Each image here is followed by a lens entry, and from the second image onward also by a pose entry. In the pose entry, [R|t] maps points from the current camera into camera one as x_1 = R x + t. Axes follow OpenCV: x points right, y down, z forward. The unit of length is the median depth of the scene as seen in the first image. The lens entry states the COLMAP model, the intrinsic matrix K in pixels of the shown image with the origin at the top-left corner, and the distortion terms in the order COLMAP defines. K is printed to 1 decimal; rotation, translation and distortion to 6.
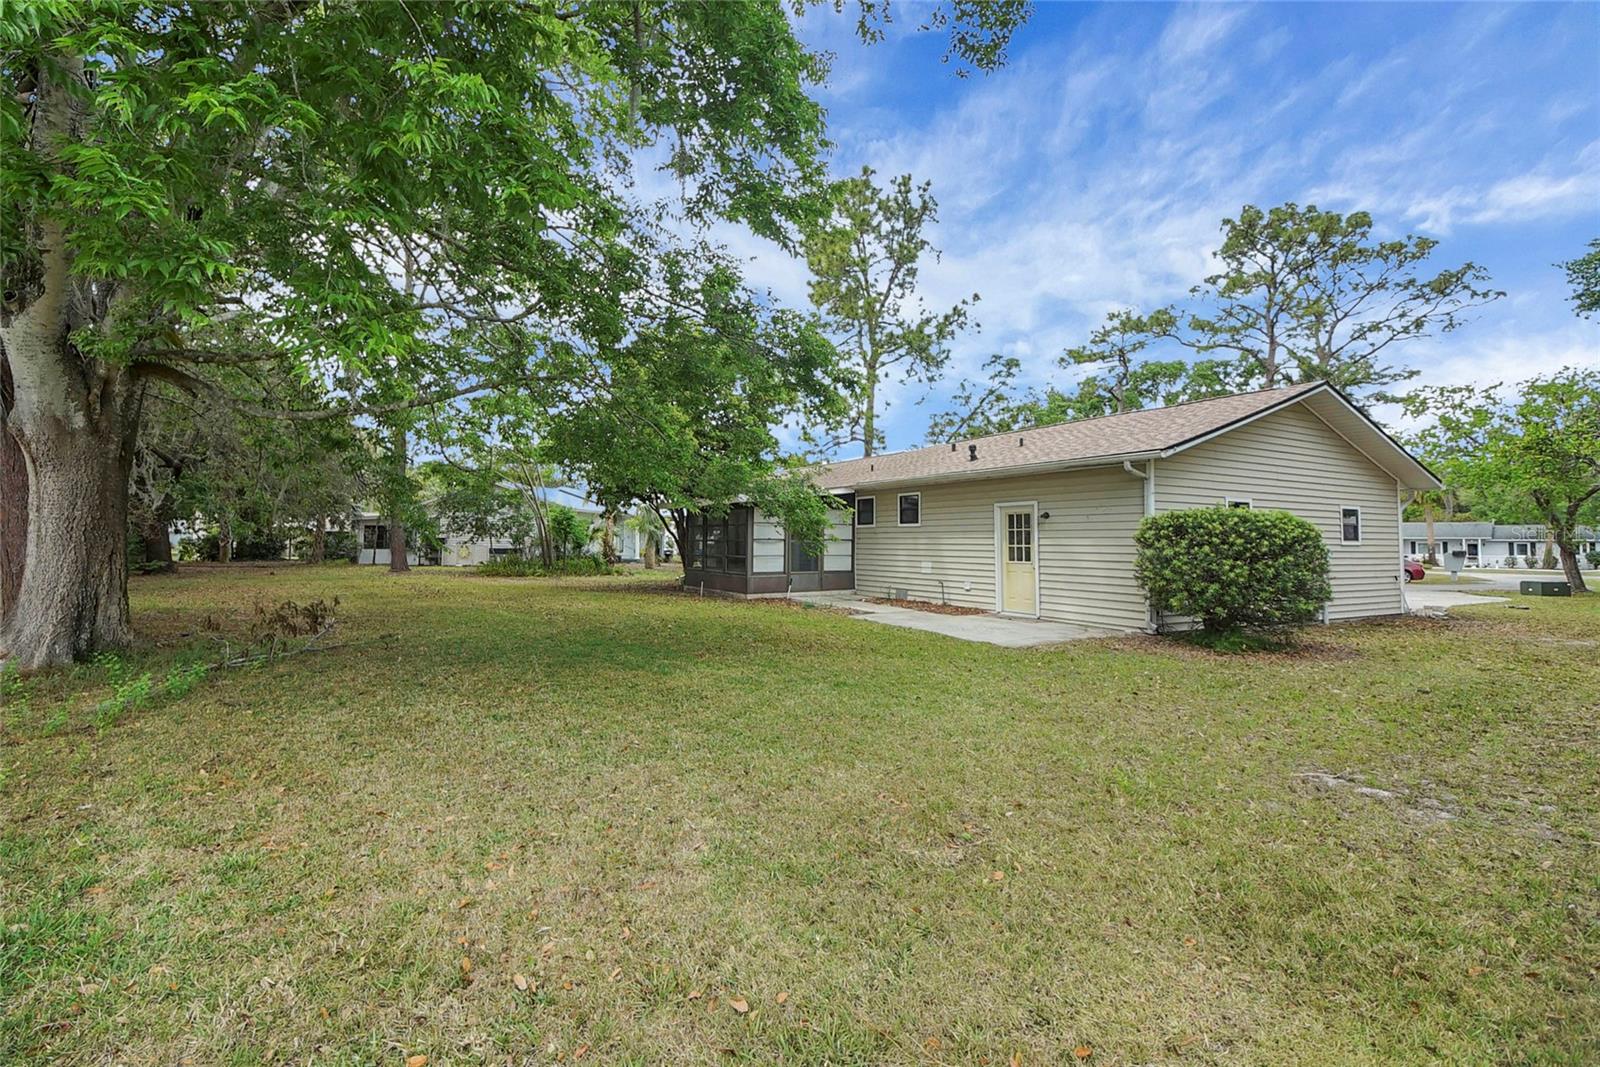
lens RADIAL K [[703.2, 0, 765.9], [0, 703.2, 509.1], [0, 0, 1]] dist [0.050520, -0.020796]
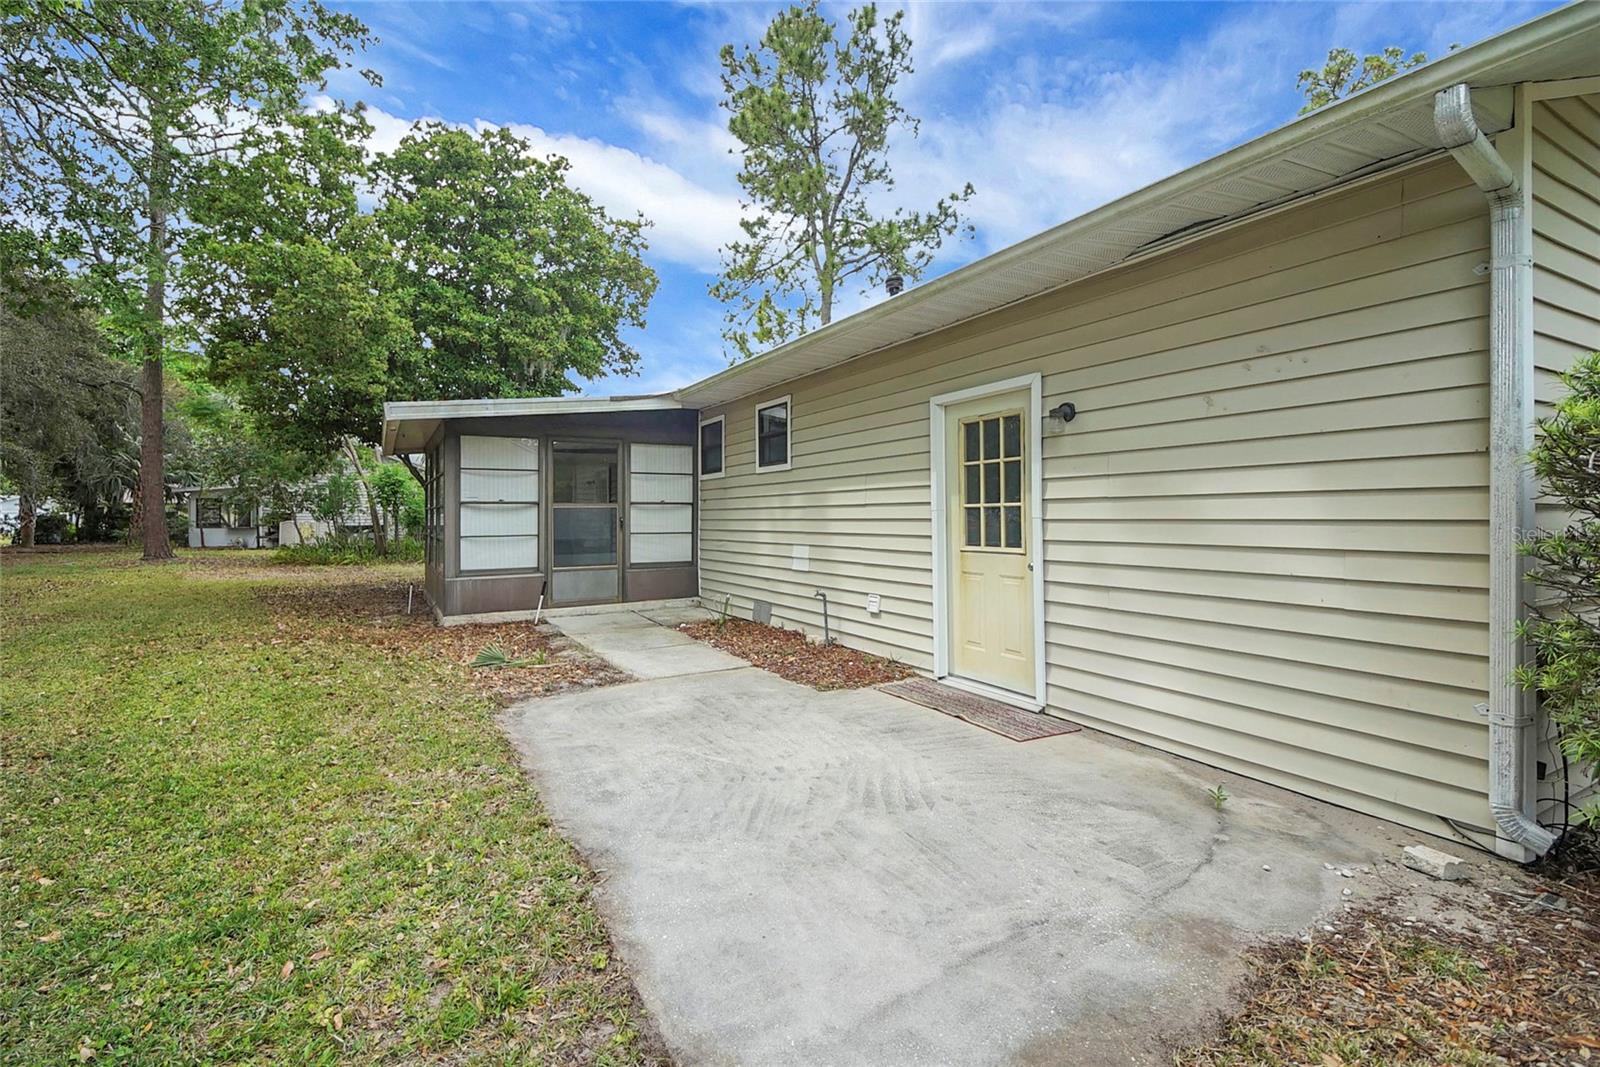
lens RADIAL K [[703.2, 0, 765.9], [0, 703.2, 509.1], [0, 0, 1]] dist [0.050520, -0.020796]
pose [[0.999845, -0.009838, -0.014596, 0.188297], [0.010350, 0.999318, 0.035437, 0.030514], [0.014237, -0.035582, 0.999265, 0.482241]]
